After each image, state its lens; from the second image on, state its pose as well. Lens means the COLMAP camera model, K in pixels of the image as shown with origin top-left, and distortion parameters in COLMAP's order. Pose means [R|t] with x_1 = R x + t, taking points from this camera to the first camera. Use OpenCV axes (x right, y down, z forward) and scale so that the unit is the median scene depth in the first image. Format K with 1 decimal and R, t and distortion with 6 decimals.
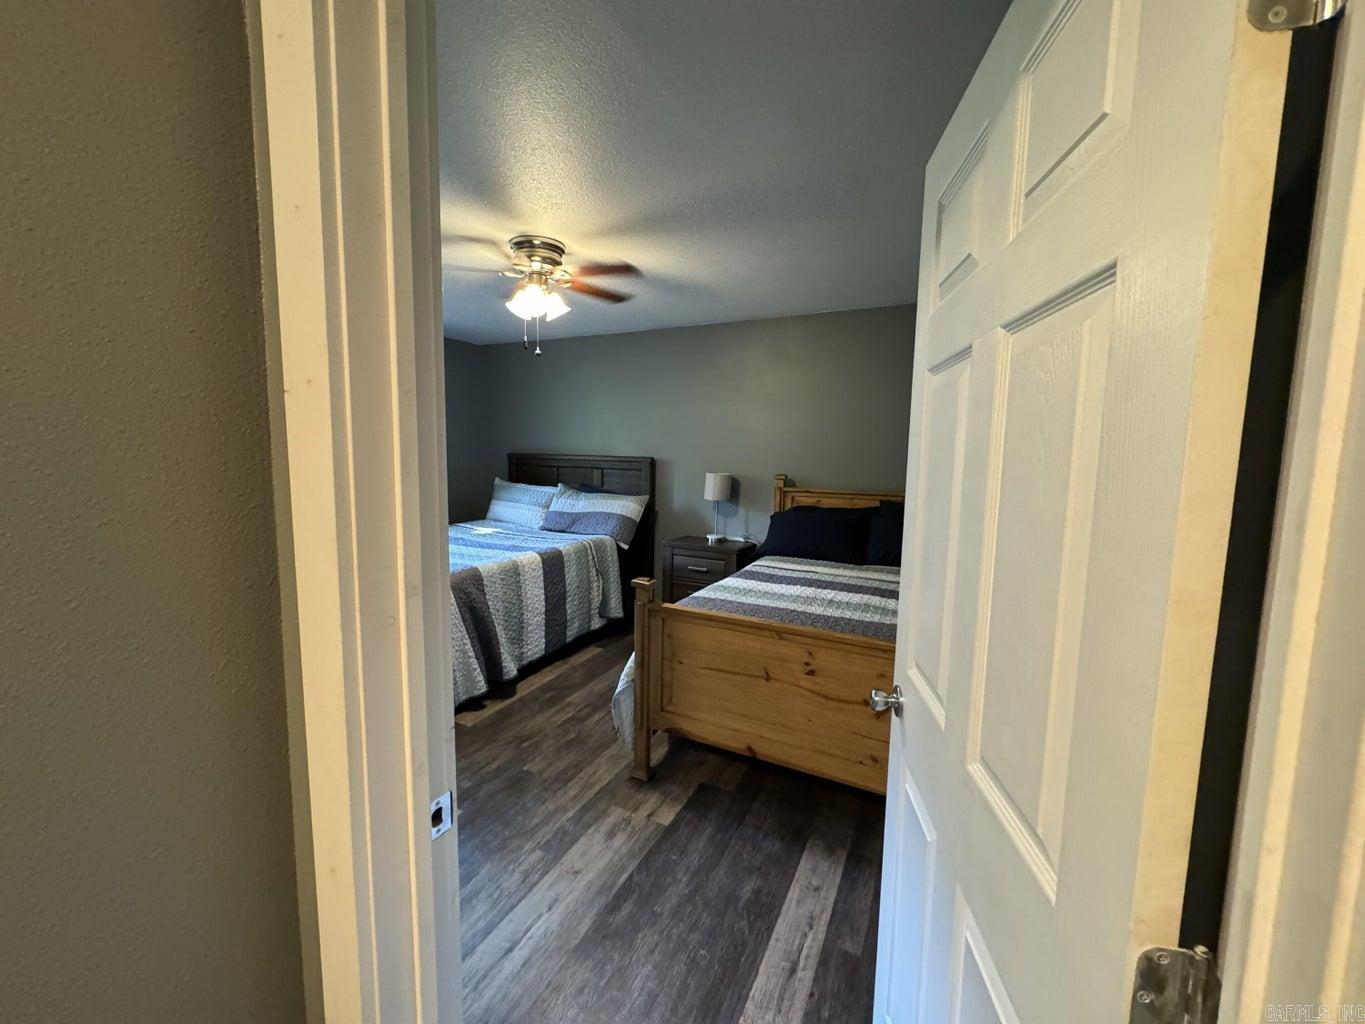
lens RADIAL K [[542.5, 0, 678.0], [0, 542.5, 510.3], [0, 0, 1]] dist [0.001023, 0.000238]
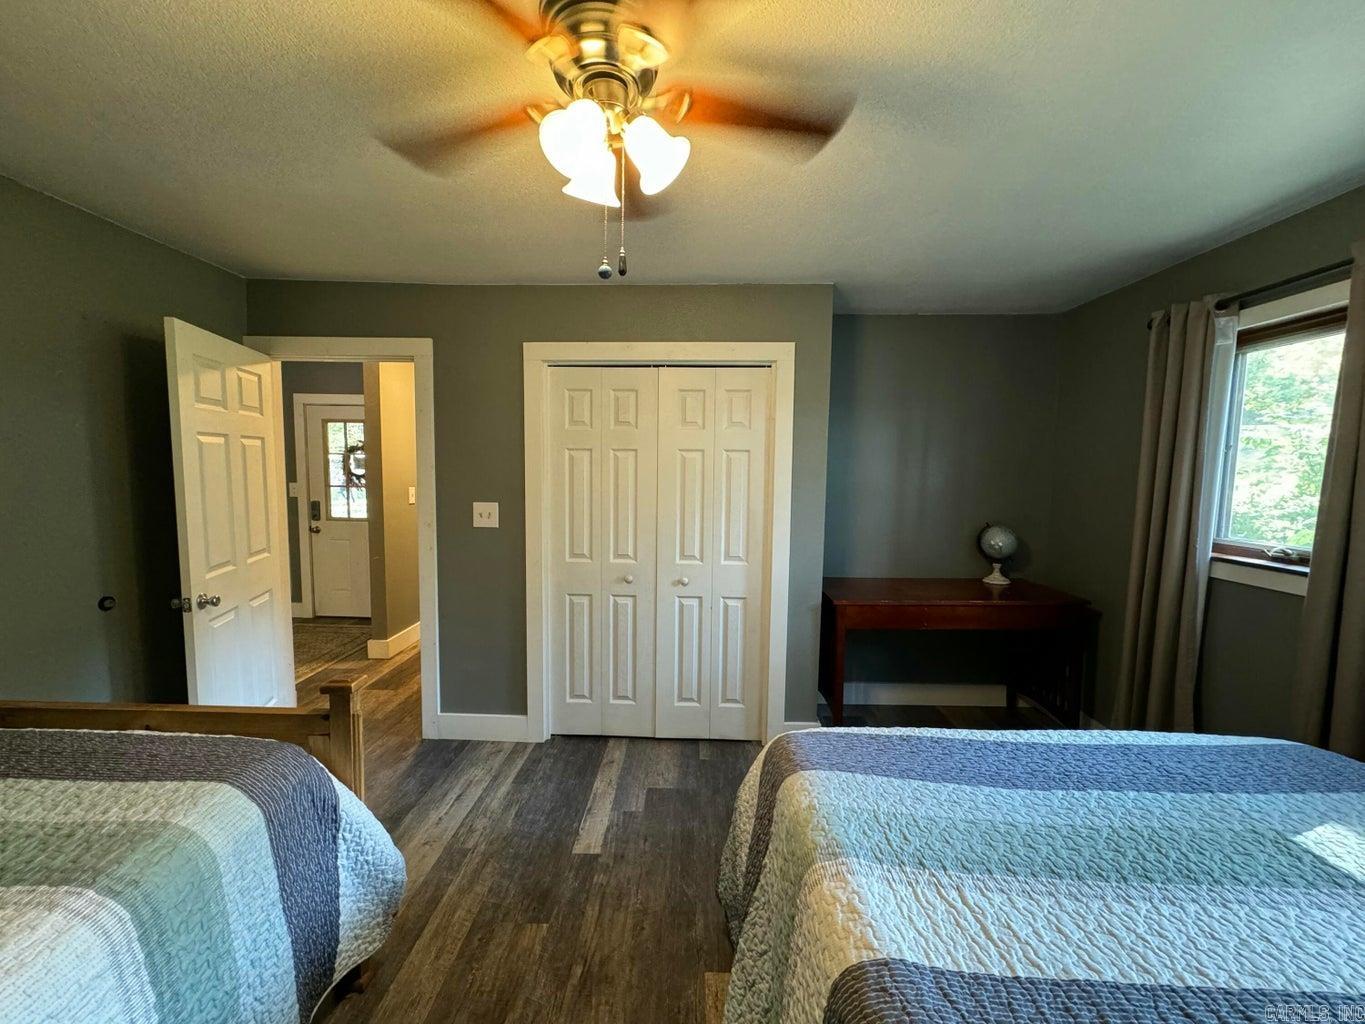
lens RADIAL K [[542.5, 0, 678.0], [0, 542.5, 510.3], [0, 0, 1]] dist [0.001023, 0.000238]
pose [[-0.901329, 0.005694, -0.433099, -0.148967], [-0.074657, 0.982906, 0.168291, -0.218330], [0.426653, 0.184020, -0.885496, 1.800732]]
